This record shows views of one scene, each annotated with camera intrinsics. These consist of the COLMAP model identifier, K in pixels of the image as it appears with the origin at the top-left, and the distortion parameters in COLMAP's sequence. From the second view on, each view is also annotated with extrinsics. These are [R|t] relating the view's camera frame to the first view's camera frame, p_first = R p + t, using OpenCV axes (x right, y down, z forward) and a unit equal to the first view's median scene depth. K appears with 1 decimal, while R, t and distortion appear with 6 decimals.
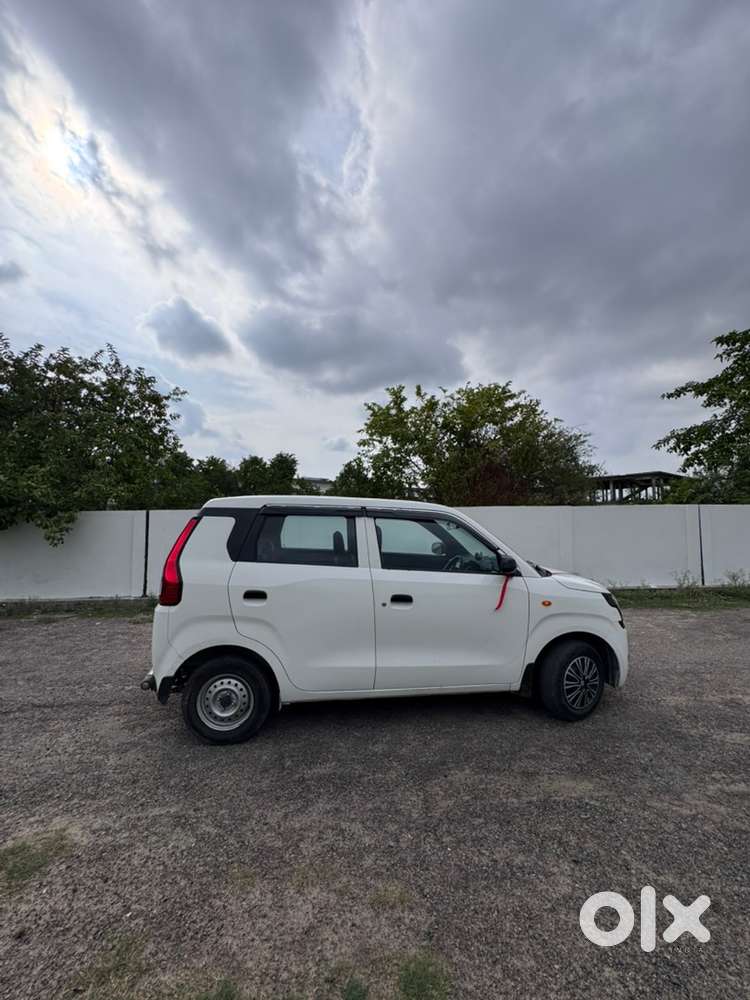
lens RADIAL K [[400.5, 0, 377.3], [0, 400.5, 502.6], [0, 0, 1]] dist [-0.012014, 0.002617]
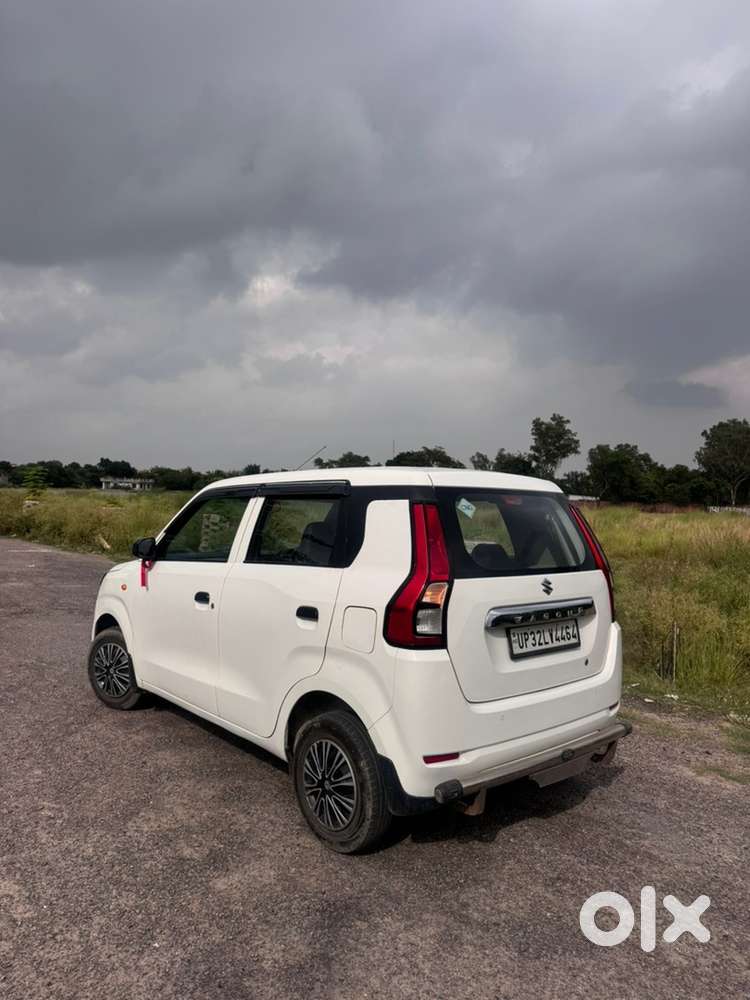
lens RADIAL K [[709.7, 0, 371.0], [0, 709.7, 501.6], [0, 0, 1]] dist [0.066433, -0.124791]
pose [[-0.563095, -0.011780, 0.826308, -1.351500], [-0.067480, 0.997215, -0.031768, 0.094060], [-0.823632, -0.073648, -0.562322, 2.078309]]
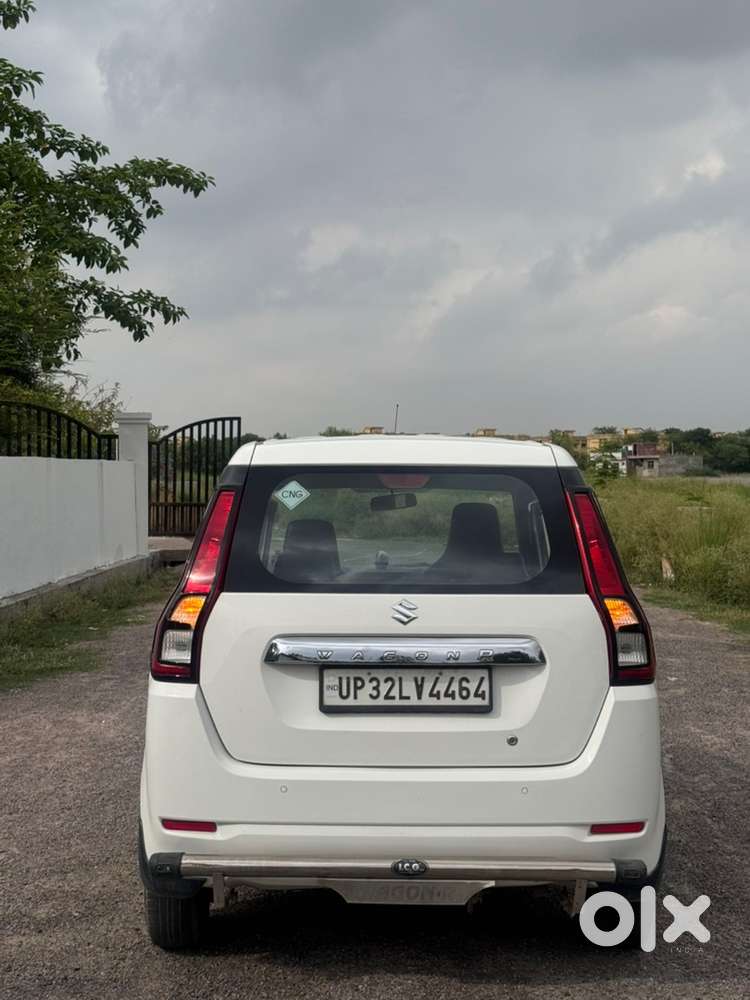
lens RADIAL K [[1392.6, 0, 375.0], [0, 1392.6, 500.0], [0, 0, 1]] dist [0.146120, -0.030472]
pose [[0.115671, -0.009604, 0.993241, -2.044679], [-0.050639, 0.998596, 0.015553, 0.033264], [-0.991996, -0.052095, 0.115022, 1.063195]]
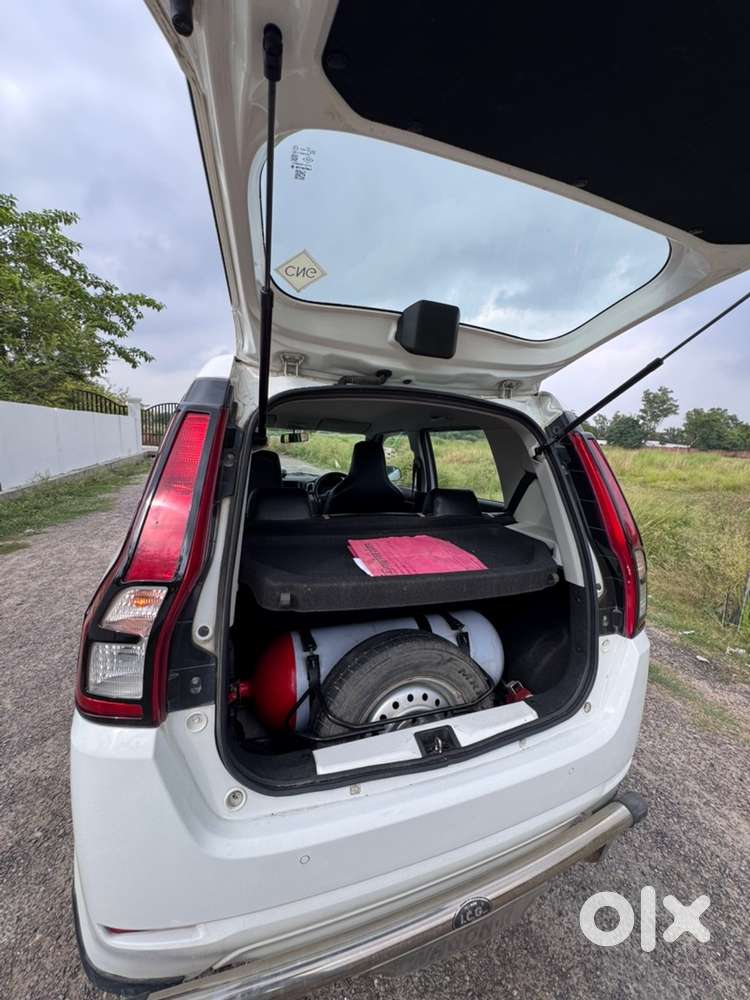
lens RADIAL K [[400.5, 0, 377.3], [0, 400.5, 502.6], [0, 0, 1]] dist [-0.012014, 0.002617]
pose [[-0.242520, -0.163482, 0.956273, -0.842658], [-0.096401, 0.984882, 0.143925, 0.068338], [-0.965345, -0.057281, -0.254614, 1.349617]]
